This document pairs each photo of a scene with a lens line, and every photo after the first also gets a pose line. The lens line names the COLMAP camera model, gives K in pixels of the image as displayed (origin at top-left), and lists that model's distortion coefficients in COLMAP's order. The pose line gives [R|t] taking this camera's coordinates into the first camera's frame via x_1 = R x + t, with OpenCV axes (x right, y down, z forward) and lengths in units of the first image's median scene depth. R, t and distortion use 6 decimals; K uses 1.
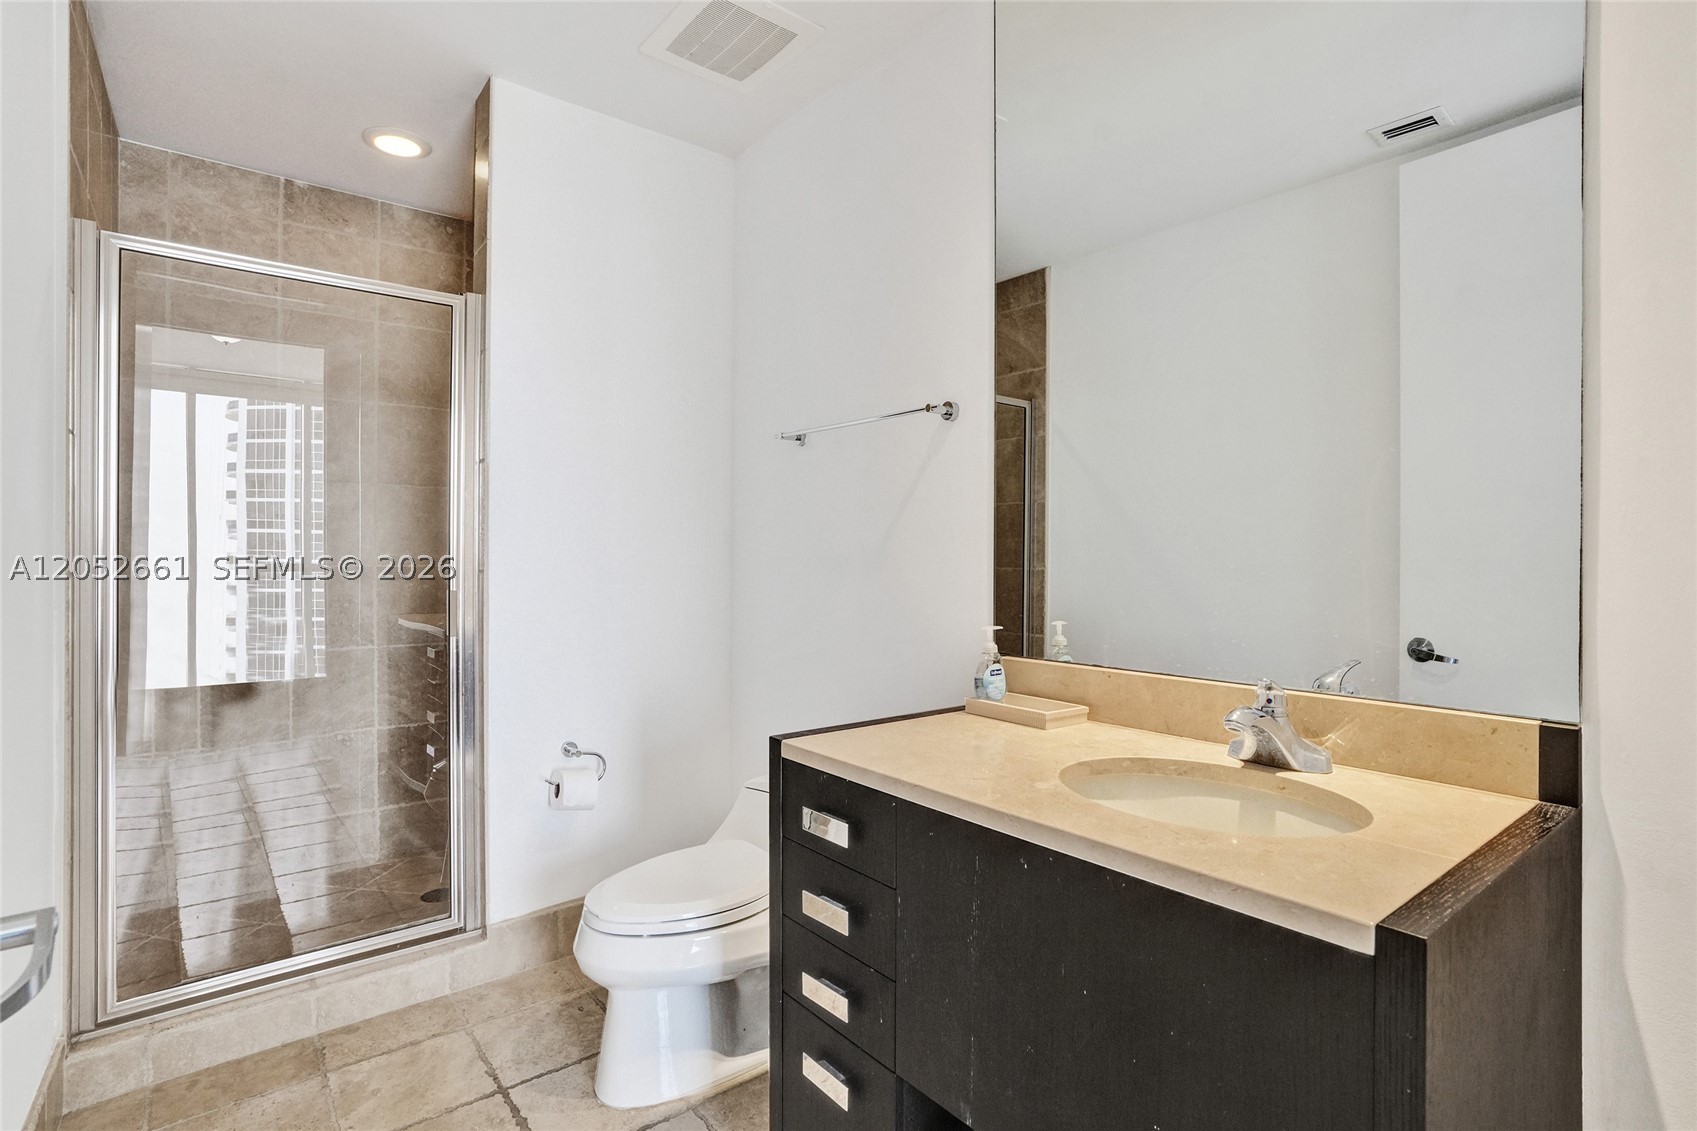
lens RADIAL K [[827.0, 0, 848.2], [0, 827.0, 556.7], [0, 0, 1]] dist [-0.044533, 0.022376]
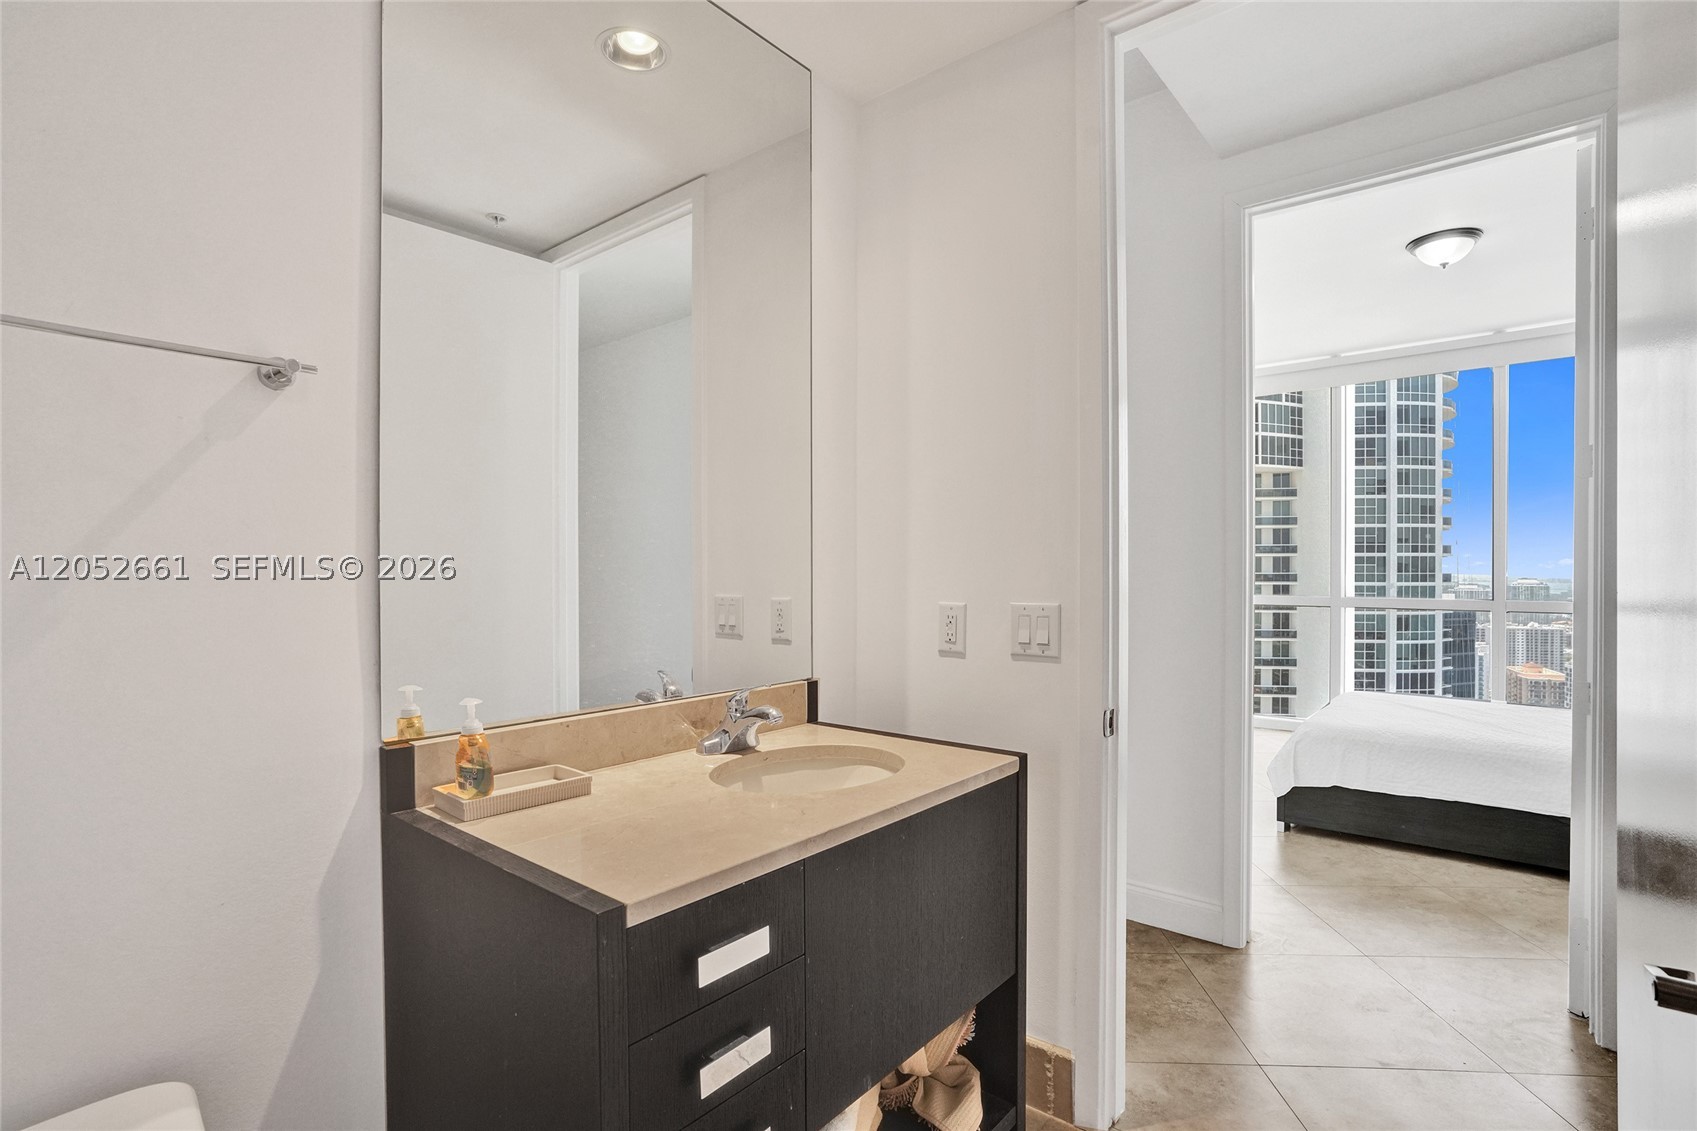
lens RADIAL K [[827.0, 0, 865.6], [0, 827.0, 565.0], [0, 0, 1]] dist [-0.044533, 0.022376]
pose [[-0.215257, -0.003941, 0.976550, -0.855460], [0.002742, 0.999985, 0.004640, -0.056712], [-0.976554, 0.003677, -0.215243, 1.076077]]
